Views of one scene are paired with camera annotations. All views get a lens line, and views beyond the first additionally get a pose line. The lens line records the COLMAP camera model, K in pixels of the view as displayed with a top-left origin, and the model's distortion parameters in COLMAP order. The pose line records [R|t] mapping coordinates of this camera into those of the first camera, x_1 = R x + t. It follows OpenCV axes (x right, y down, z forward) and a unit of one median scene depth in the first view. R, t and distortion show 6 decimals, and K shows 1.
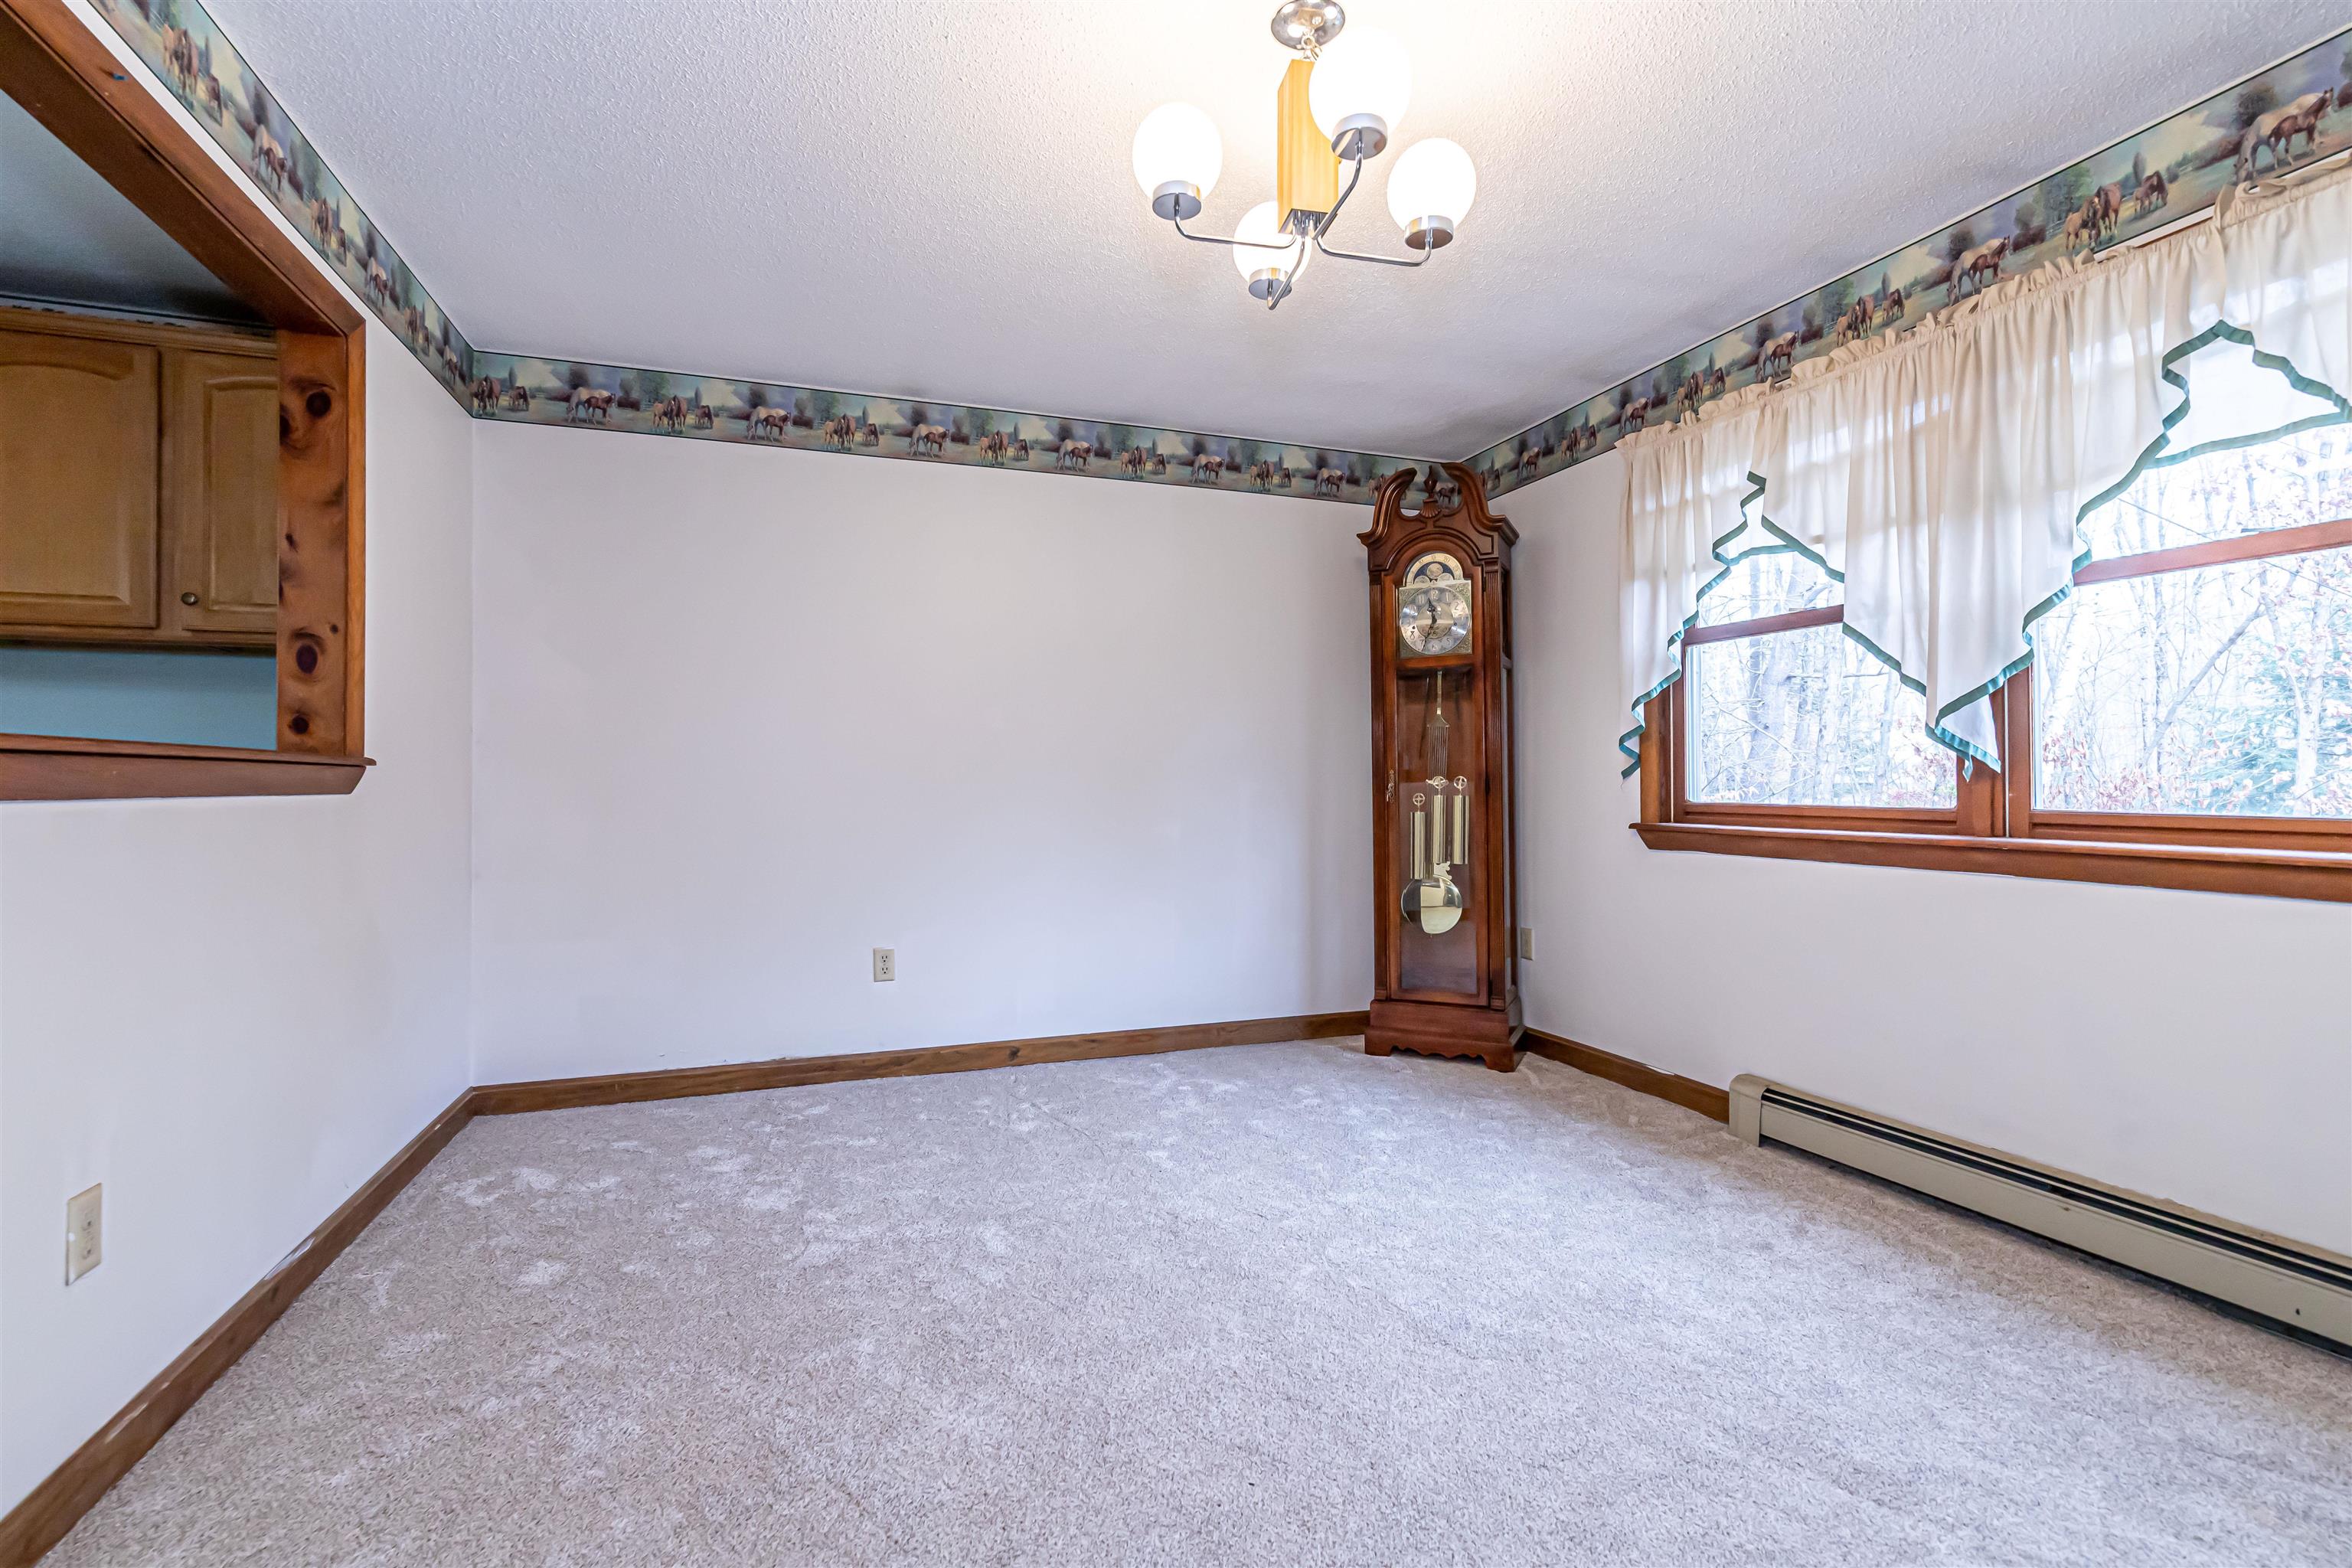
lens RADIAL K [[1060.1, 0, 1180.1], [0, 1060.1, 774.1], [0, 0, 1]] dist [0.001195, -0.000409]
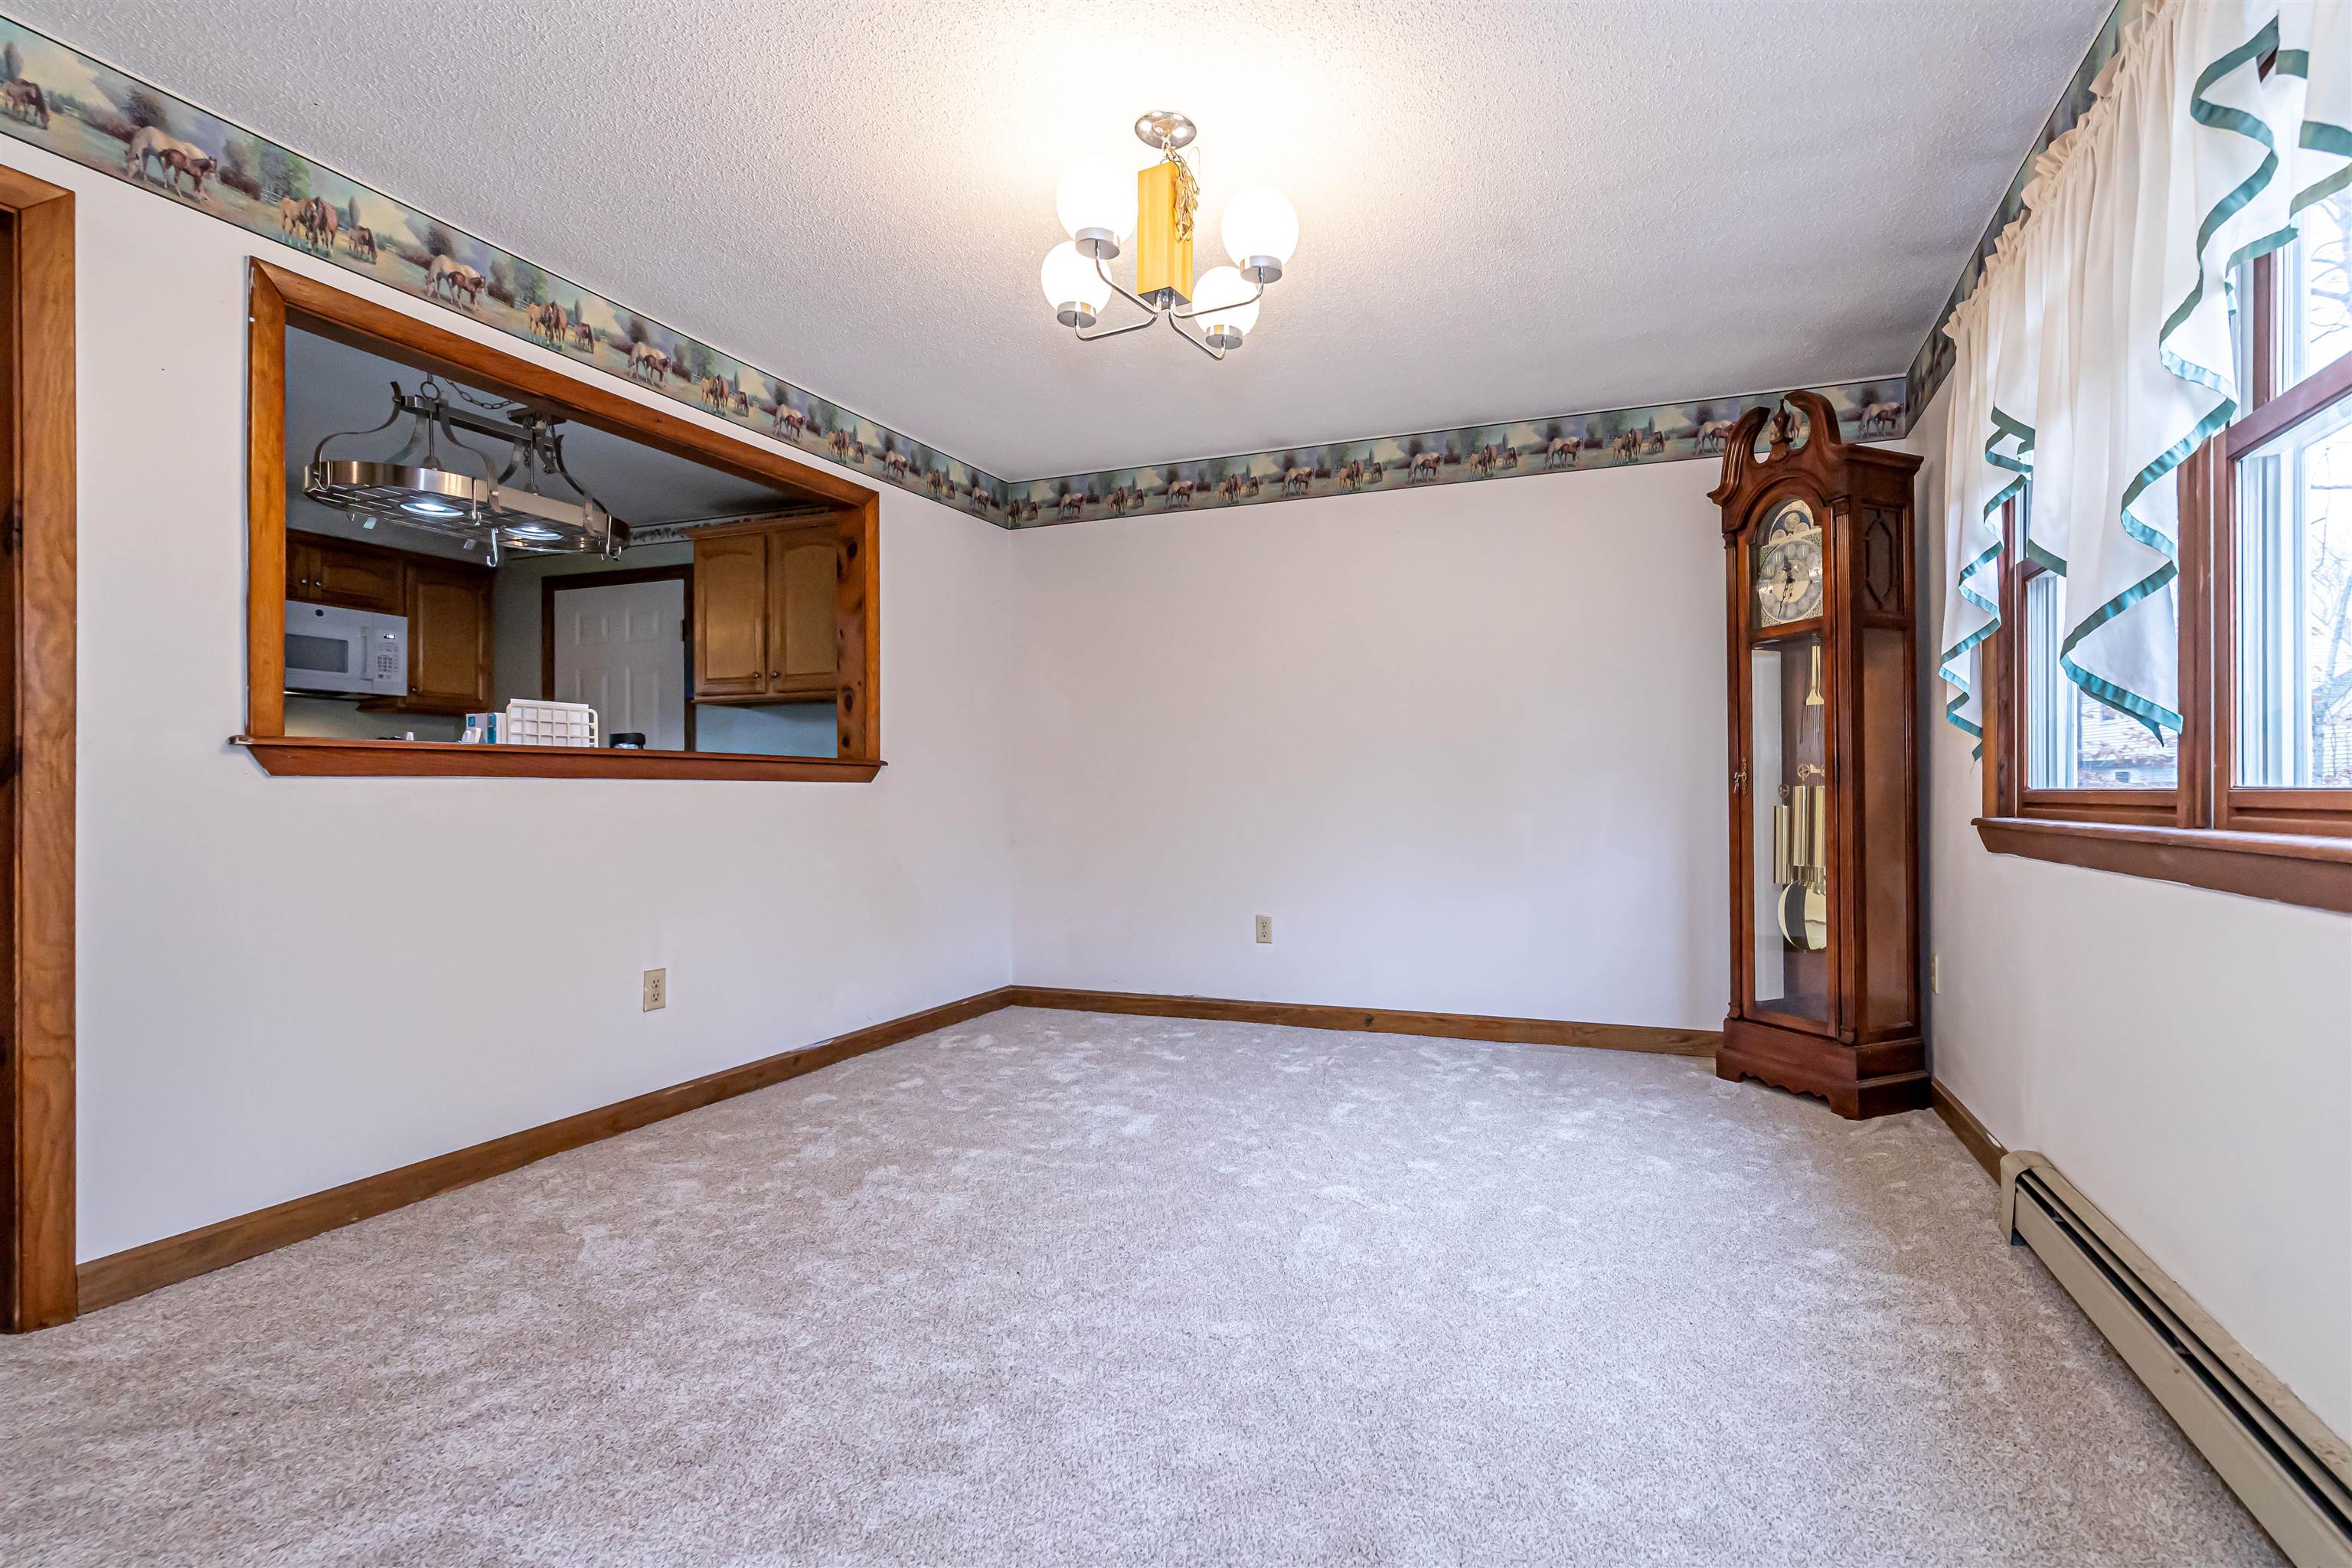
lens RADIAL K [[1093.4, 0, 1257.5], [0, 1093.4, 801.7], [0, 0, 1]] dist [0.002926, 0.000022]
pose [[0.765836, 0.003419, -0.643027, 0.550785], [0.006769, 0.999888, 0.013378, 0.020752], [0.643001, -0.014598, 0.765726, 0.057590]]
